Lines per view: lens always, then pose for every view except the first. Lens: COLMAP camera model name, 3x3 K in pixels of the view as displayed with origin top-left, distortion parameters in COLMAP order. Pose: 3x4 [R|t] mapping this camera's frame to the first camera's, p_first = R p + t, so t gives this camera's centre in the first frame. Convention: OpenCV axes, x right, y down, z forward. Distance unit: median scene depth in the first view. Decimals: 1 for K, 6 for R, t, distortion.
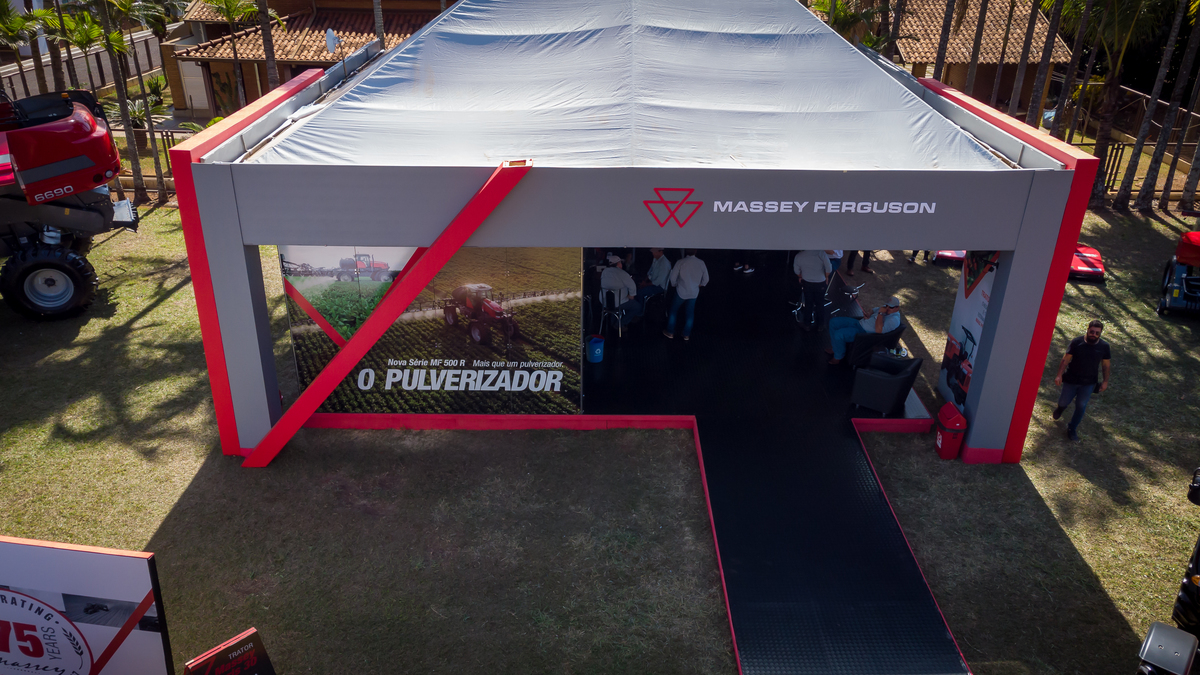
lens RADIAL K [[897.1, 0, 596.2], [0, 897.1, 338.0], [0, 0, 1]] dist [0.012687, 0.076033]
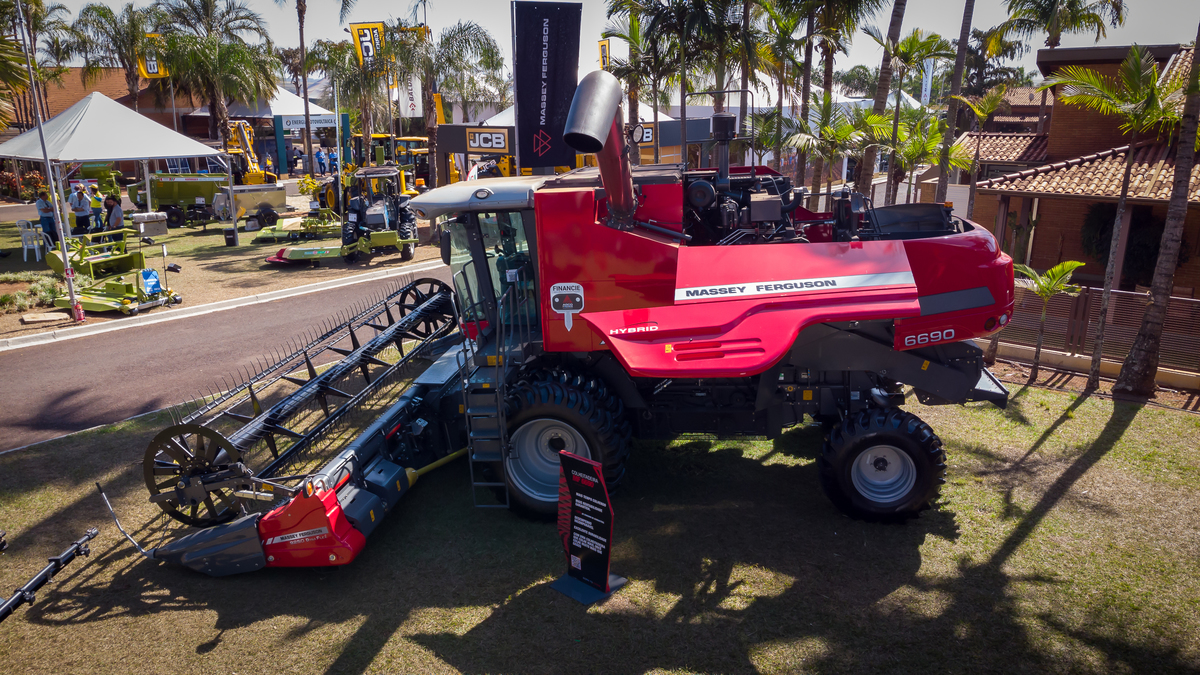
lens RADIAL K [[897.1, 0, 596.2], [0, 897.1, 338.0], [0, 0, 1]] dist [0.012687, 0.076033]
pose [[0.796890, 0.156068, -0.583618, -0.375552], [-0.259178, 0.960955, -0.096916, -0.030463], [0.545705, 0.228492, 0.806224, 0.318244]]
